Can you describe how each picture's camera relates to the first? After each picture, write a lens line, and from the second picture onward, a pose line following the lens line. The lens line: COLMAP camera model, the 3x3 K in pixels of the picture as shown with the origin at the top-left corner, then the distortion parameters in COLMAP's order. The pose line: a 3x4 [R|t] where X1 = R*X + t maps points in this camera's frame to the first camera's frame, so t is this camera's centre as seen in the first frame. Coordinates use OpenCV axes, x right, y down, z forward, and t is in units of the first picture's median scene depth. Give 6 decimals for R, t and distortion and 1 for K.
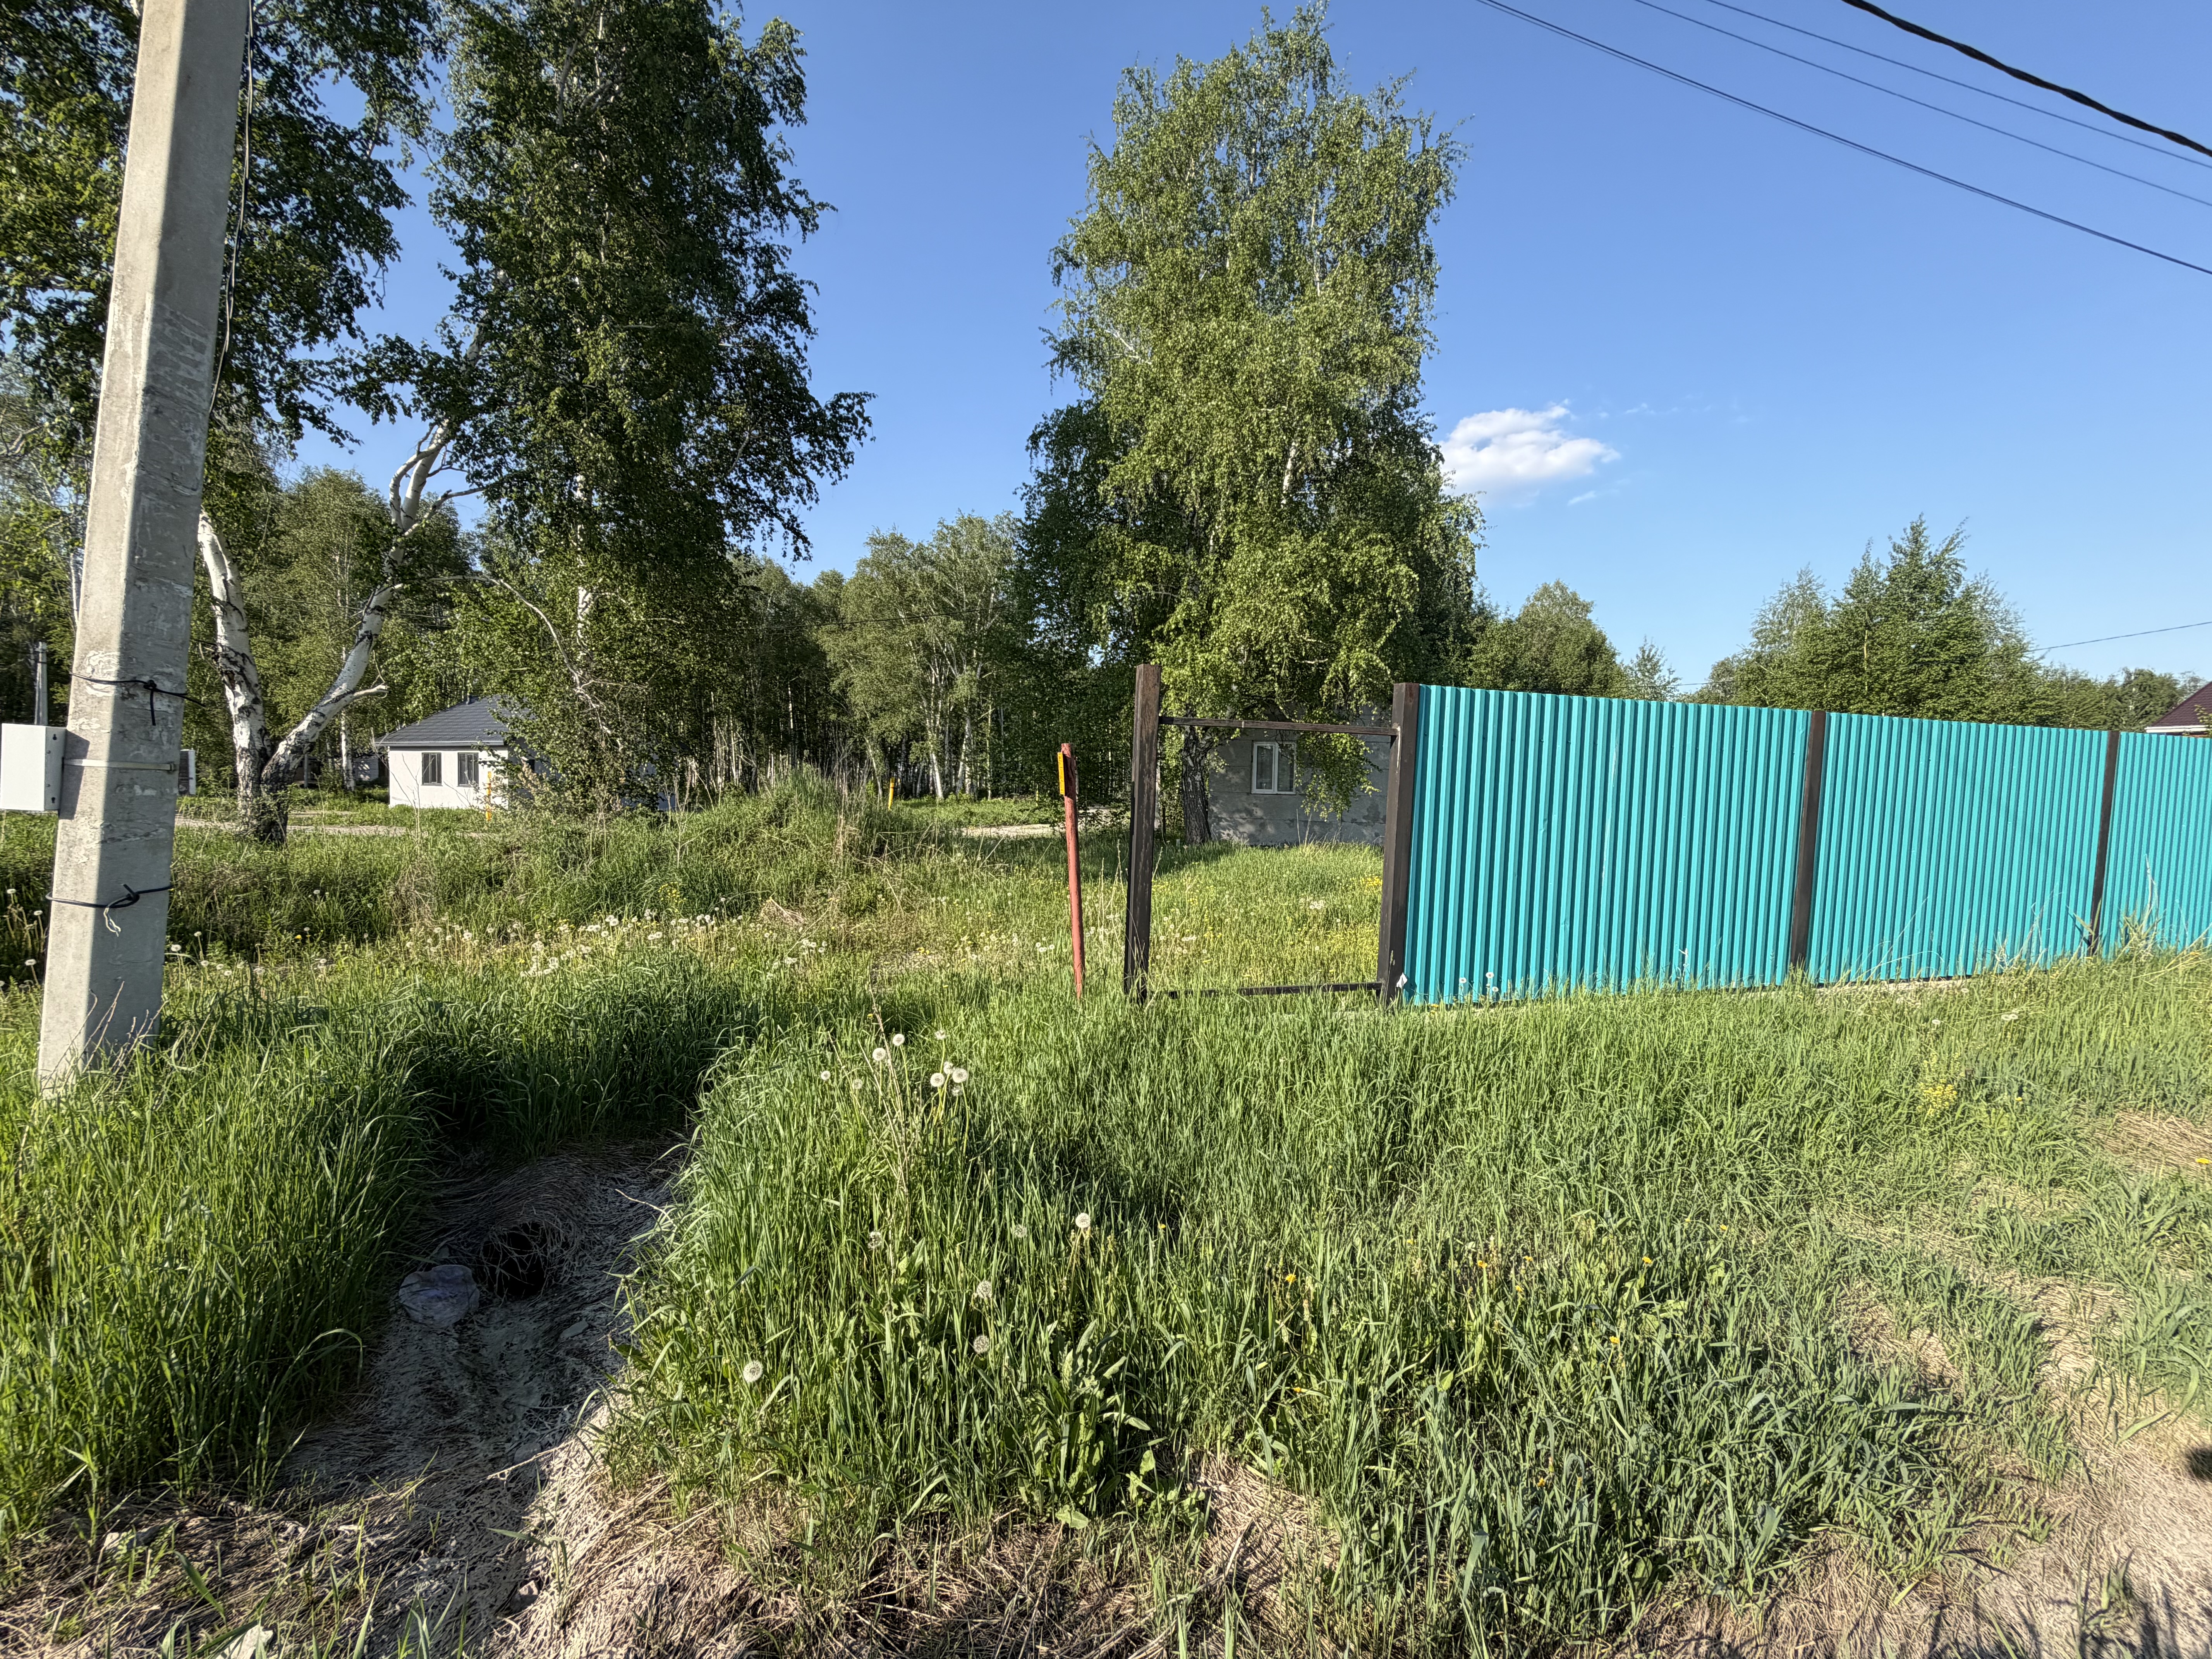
lens RADIAL K [[889.4, 0, 1101.5], [0, 889.4, 826.0], [0, 0, 1]] dist [0.000067, -0.000364]
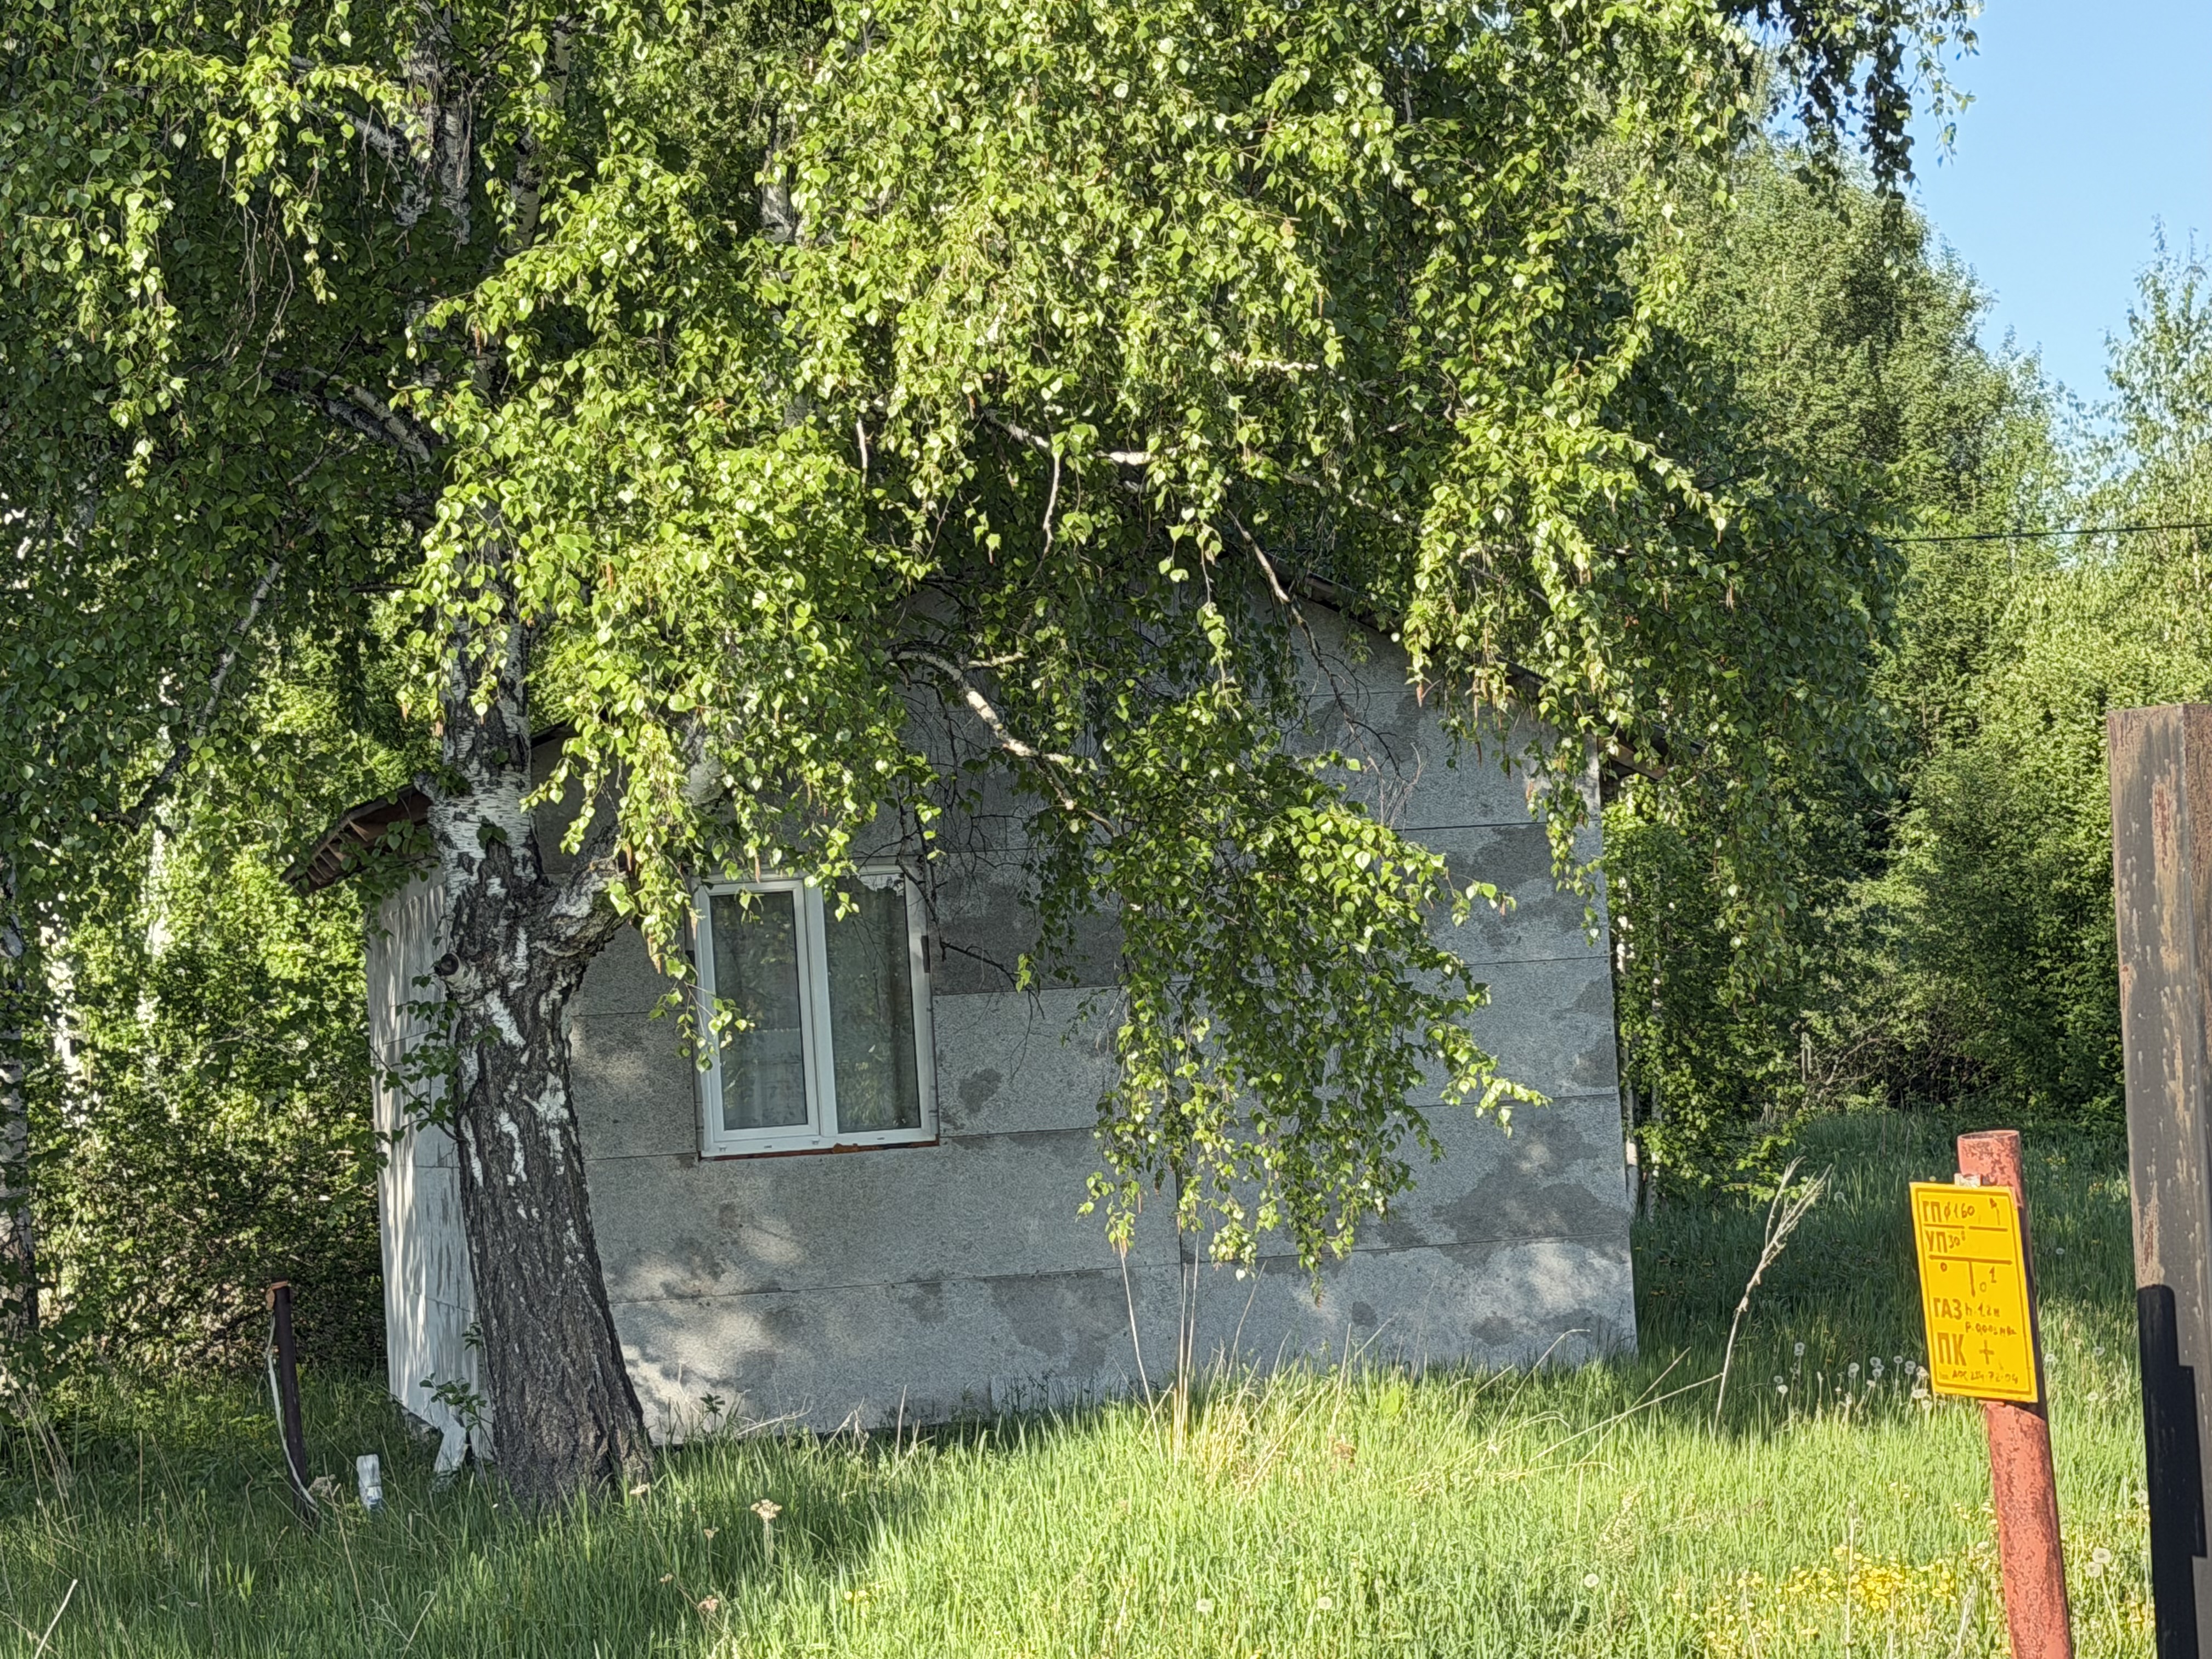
lens RADIAL K [[4995.5, 0, 1124.9], [0, 4995.5, 836.5], [0, 0, 1]] dist [0.222291, 0.000000]
pose [[0.926038, -0.065812, 0.371647, -0.193452], [0.099122, 0.992523, -0.071227, -0.029991], [-0.364181, 0.102797, 0.925638, 0.011182]]
